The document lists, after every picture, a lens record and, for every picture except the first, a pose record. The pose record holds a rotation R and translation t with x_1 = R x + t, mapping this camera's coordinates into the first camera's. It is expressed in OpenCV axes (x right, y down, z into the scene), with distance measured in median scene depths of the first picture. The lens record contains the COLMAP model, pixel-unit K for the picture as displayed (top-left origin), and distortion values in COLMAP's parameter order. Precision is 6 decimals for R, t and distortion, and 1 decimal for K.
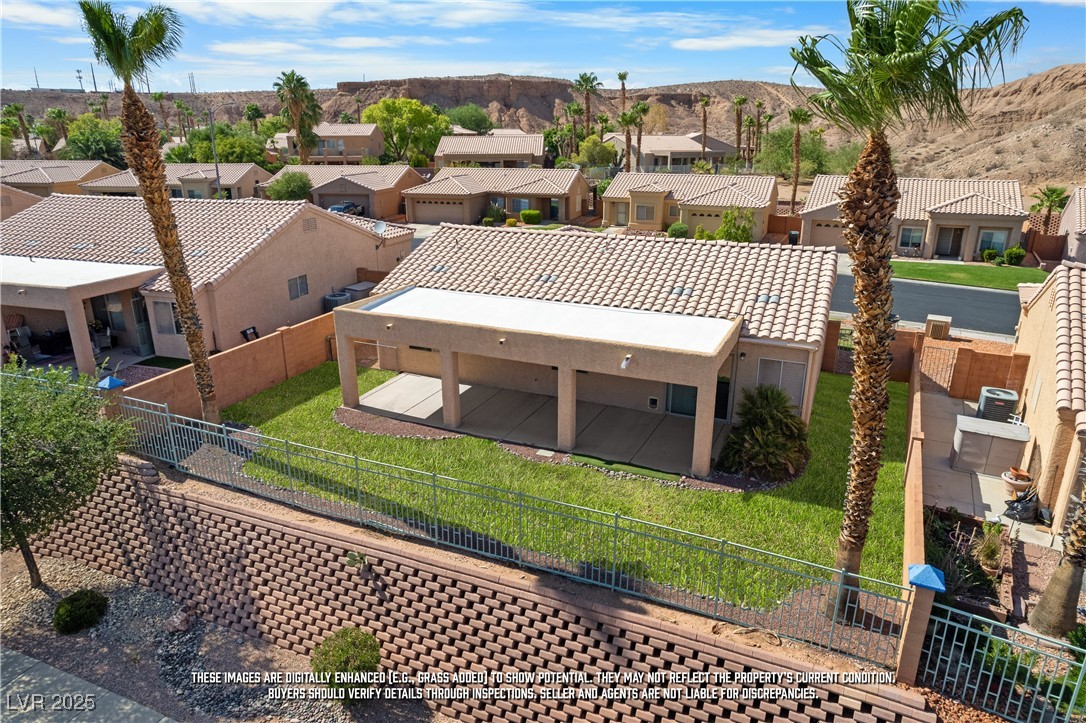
lens RADIAL K [[671.9, 0, 543.0], [0, 671.9, 361.5], [0, 0, 1]] dist [-0.039977, 0.024201]
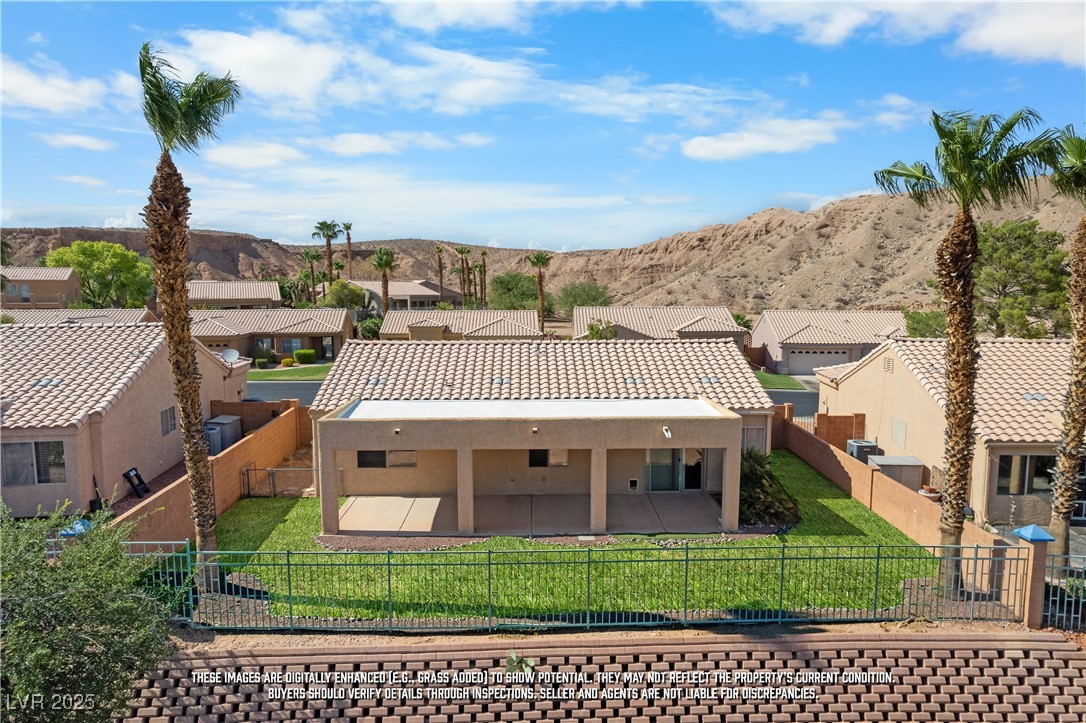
lens RADIAL K [[671.9, 0, 543.0], [0, 671.9, 361.5], [0, 0, 1]] dist [-0.039977, 0.024201]
pose [[0.906126, -0.047923, 0.420284, -0.402655], [0.137133, 0.973183, -0.184689, 0.049257], [-0.400162, 0.224986, 0.888398, 0.074111]]
